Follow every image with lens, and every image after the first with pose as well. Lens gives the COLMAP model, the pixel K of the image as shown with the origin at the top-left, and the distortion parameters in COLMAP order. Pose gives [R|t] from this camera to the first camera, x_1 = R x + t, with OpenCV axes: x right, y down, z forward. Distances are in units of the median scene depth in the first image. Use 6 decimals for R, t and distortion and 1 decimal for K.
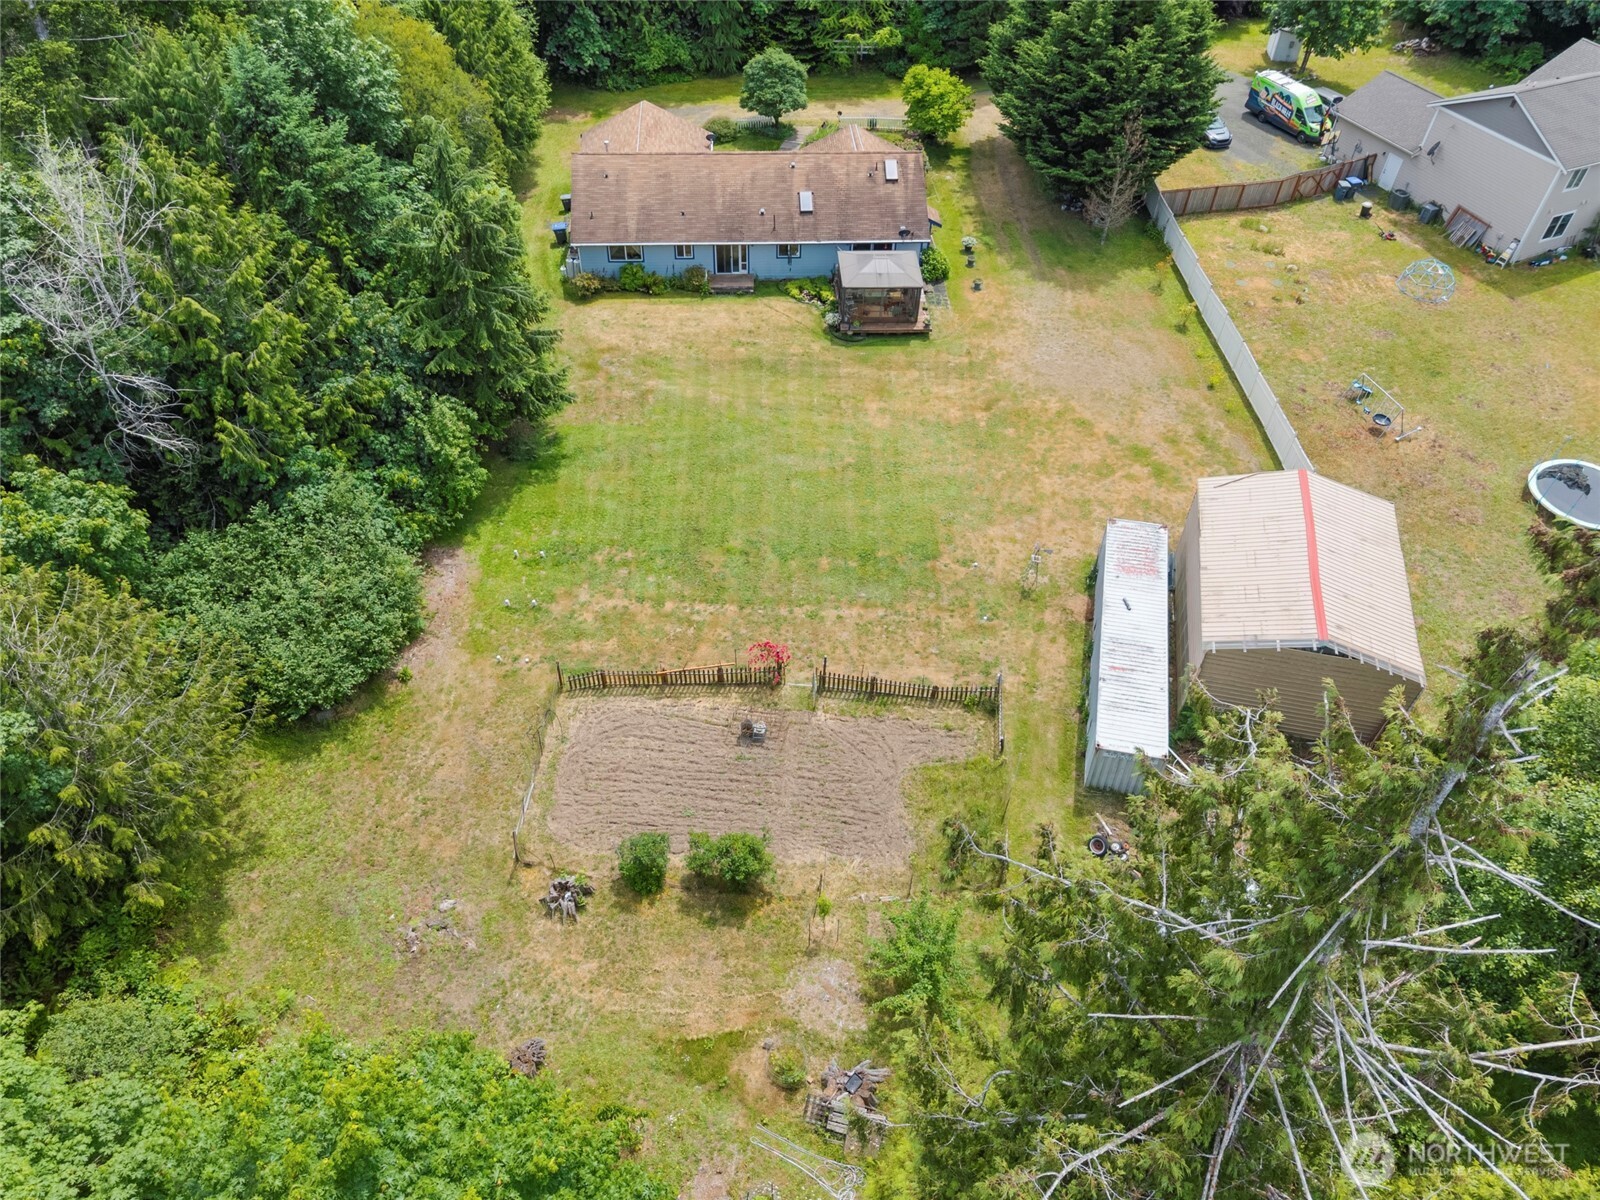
lens RADIAL K [[1134.4, 0, 793.7], [0, 1134.4, 649.2], [0, 0, 1]] dist [0.003233, -0.001973]
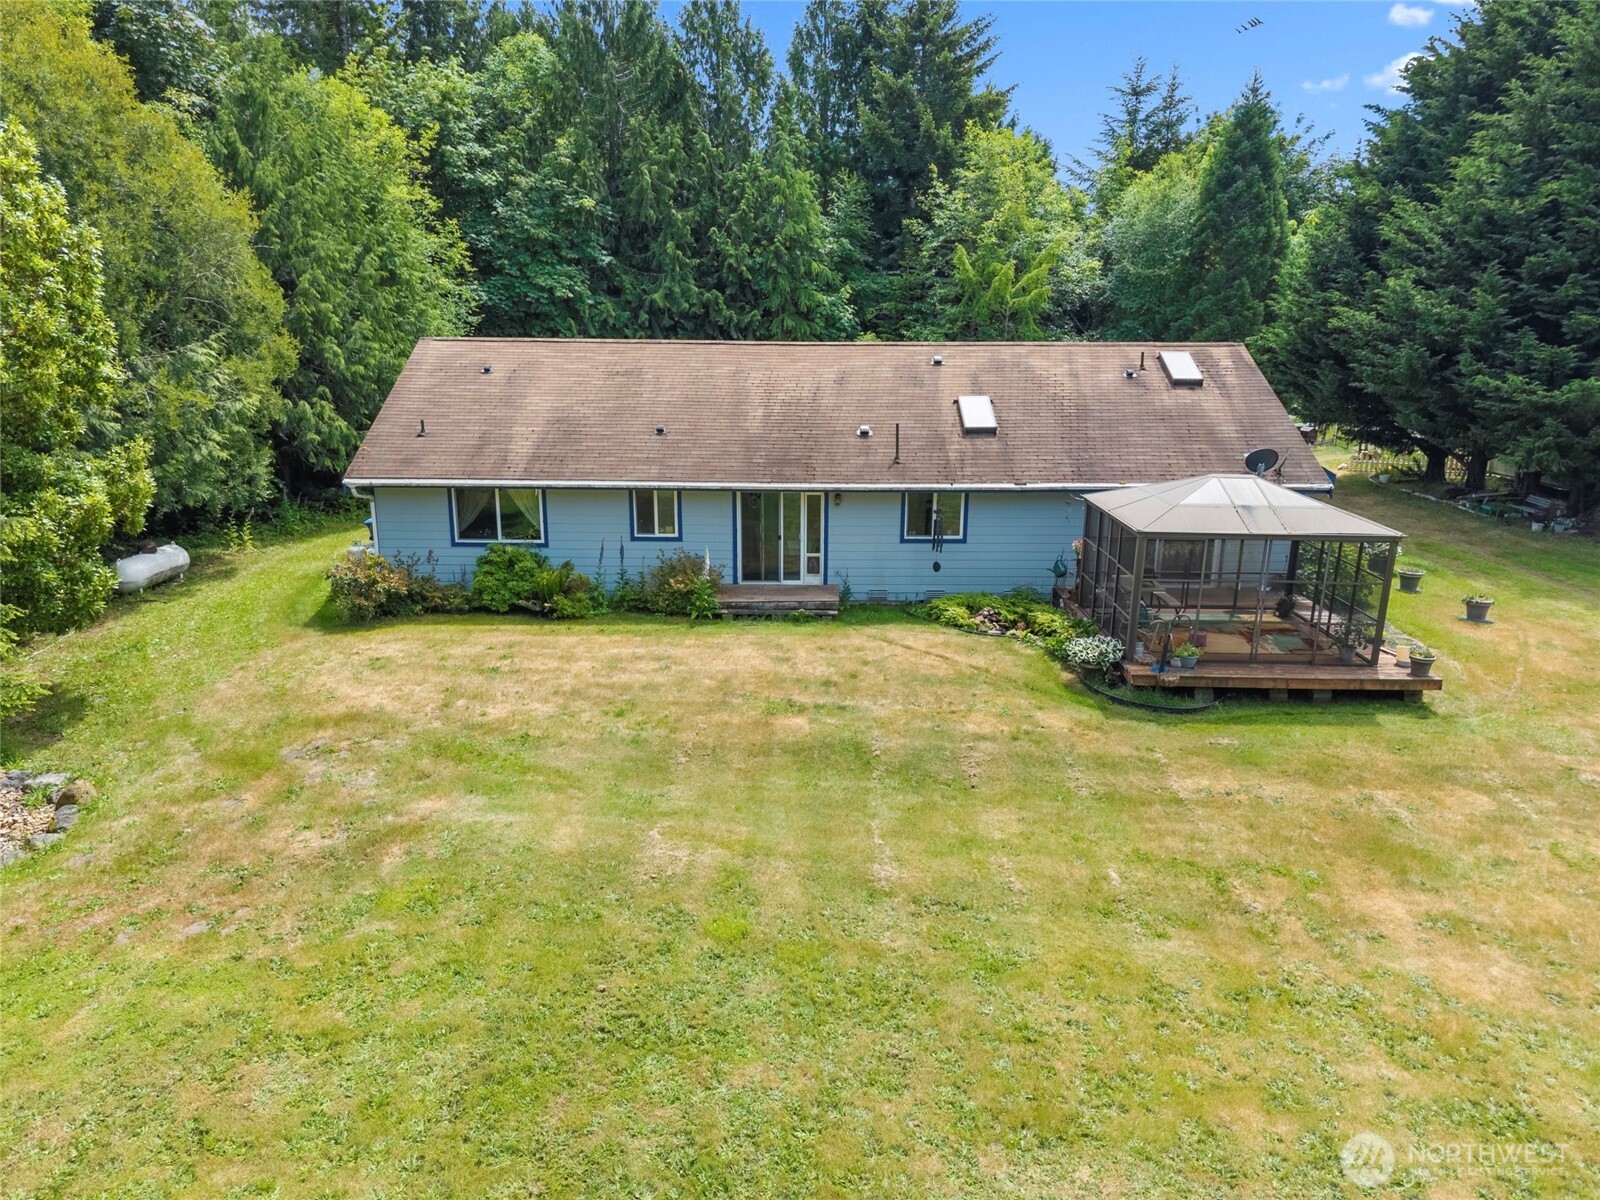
lens RADIAL K [[1089.6, 0, 800.0], [0, 1089.6, 600.0], [0, 0, 1]] dist [0.025756, 0.000124]
pose [[0.998204, 0.000702, -0.059901, -0.027972], [-0.033847, 0.831635, -0.554290, -0.134460], [0.049427, 0.555322, 0.830165, 0.742080]]
